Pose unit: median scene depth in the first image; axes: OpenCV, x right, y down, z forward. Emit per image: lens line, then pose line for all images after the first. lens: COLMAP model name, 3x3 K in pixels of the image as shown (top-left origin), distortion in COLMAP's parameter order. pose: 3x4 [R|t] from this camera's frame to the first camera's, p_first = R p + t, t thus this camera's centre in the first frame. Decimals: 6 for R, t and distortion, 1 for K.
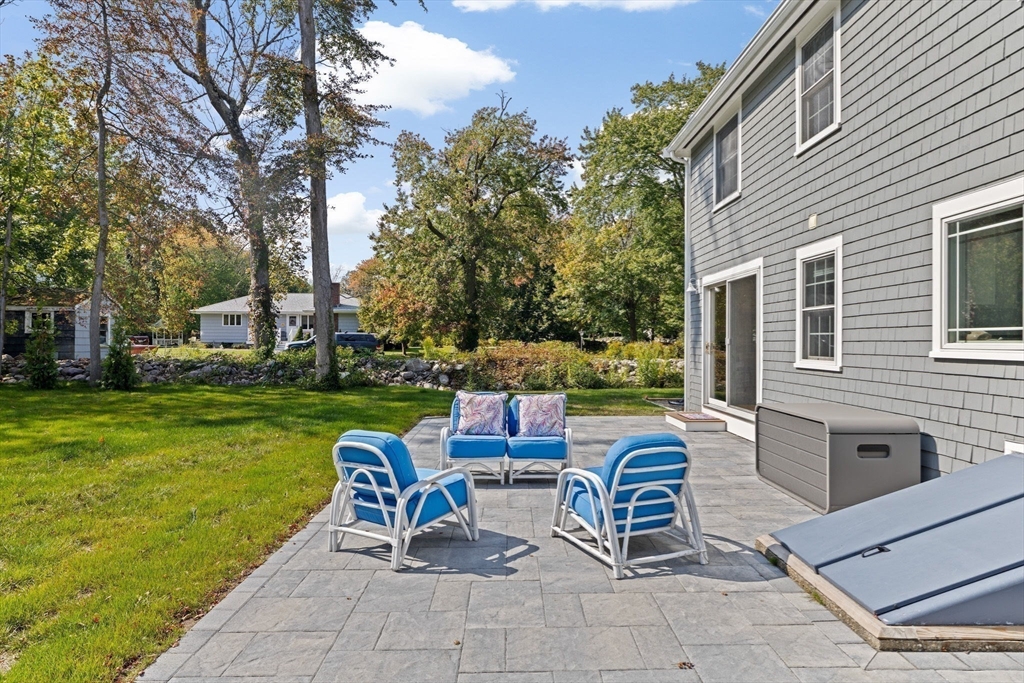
lens RADIAL K [[619.0, 0, 512.0], [0, 619.0, 341.5], [0, 0, 1]] dist [0.002501, 0.001749]
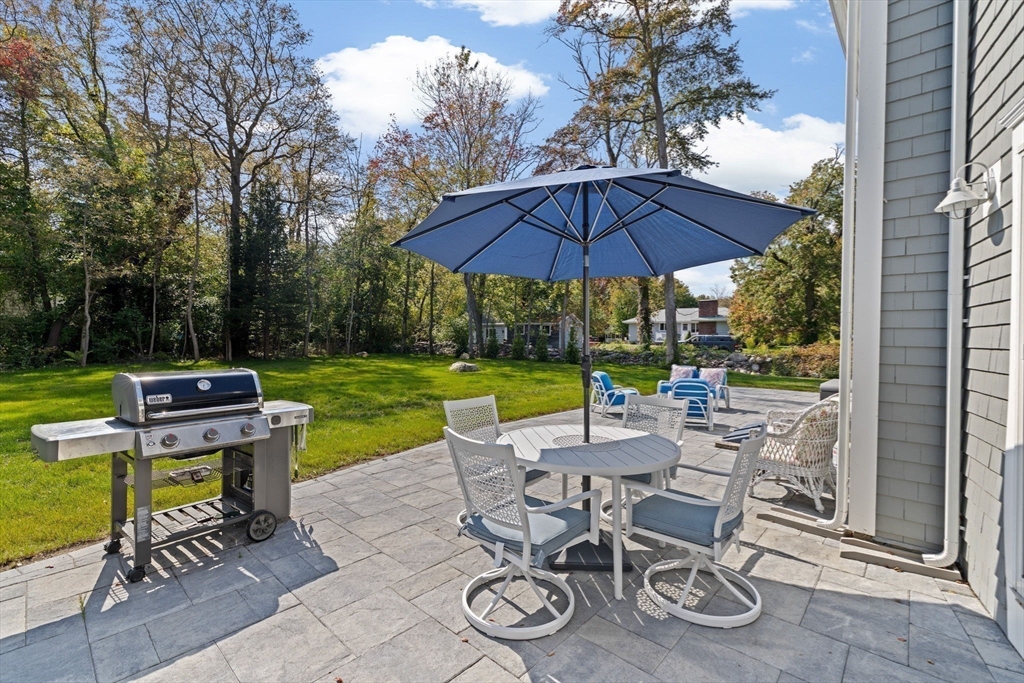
lens RADIAL K [[439.7, 0, 507.0], [0, 439.7, 339.3], [0, 0, 1]] dist [0.002250, 0.000843]
pose [[0.722675, 0.007486, -0.691147, 0.179049], [-0.009273, 0.999956, 0.001135, -0.001553], [0.691126, 0.005588, 0.722713, -0.164175]]
